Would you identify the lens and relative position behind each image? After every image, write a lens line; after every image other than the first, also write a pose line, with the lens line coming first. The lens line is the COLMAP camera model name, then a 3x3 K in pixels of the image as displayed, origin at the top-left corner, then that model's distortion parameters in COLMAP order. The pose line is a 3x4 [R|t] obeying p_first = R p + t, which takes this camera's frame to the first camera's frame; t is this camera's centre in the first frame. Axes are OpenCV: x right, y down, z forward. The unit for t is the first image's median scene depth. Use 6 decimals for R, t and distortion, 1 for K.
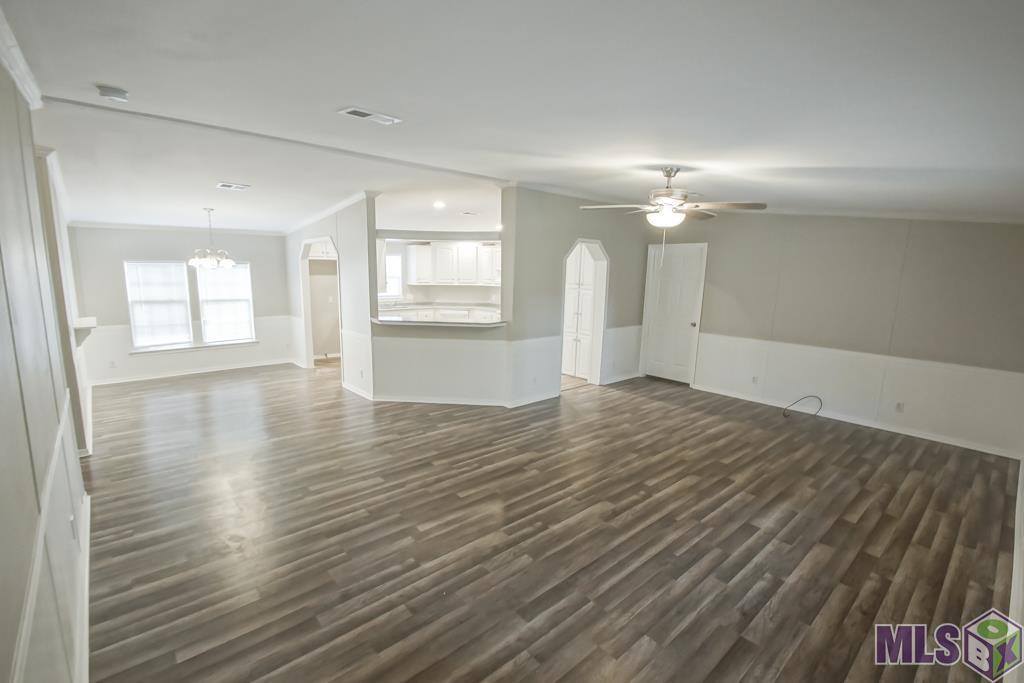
lens RADIAL K [[463.9, 0, 510.5], [0, 463.9, 338.8], [0, 0, 1]] dist [-0.002552, -0.003131]
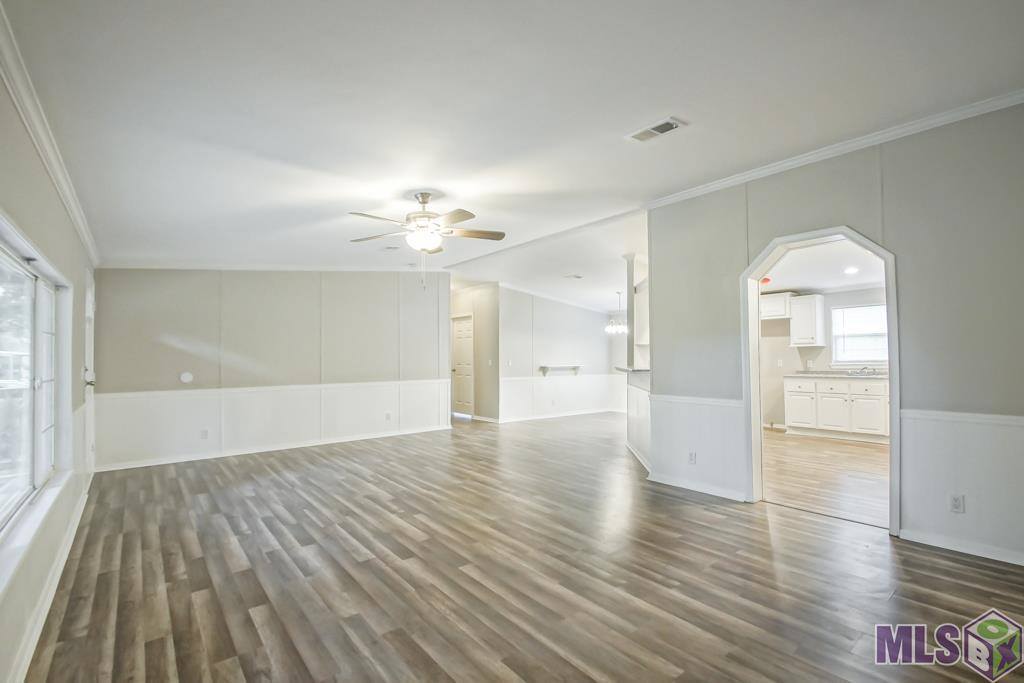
lens RADIAL K [[463.9, 0, 500.4], [0, 463.9, 359.4], [0, 0, 1]] dist [-0.002552, -0.003131]
pose [[-0.061779, -0.015770, -0.997965, 1.481472], [-0.149756, 0.988703, -0.006353, -0.020049], [0.986791, 0.149059, -0.063443, 1.422956]]
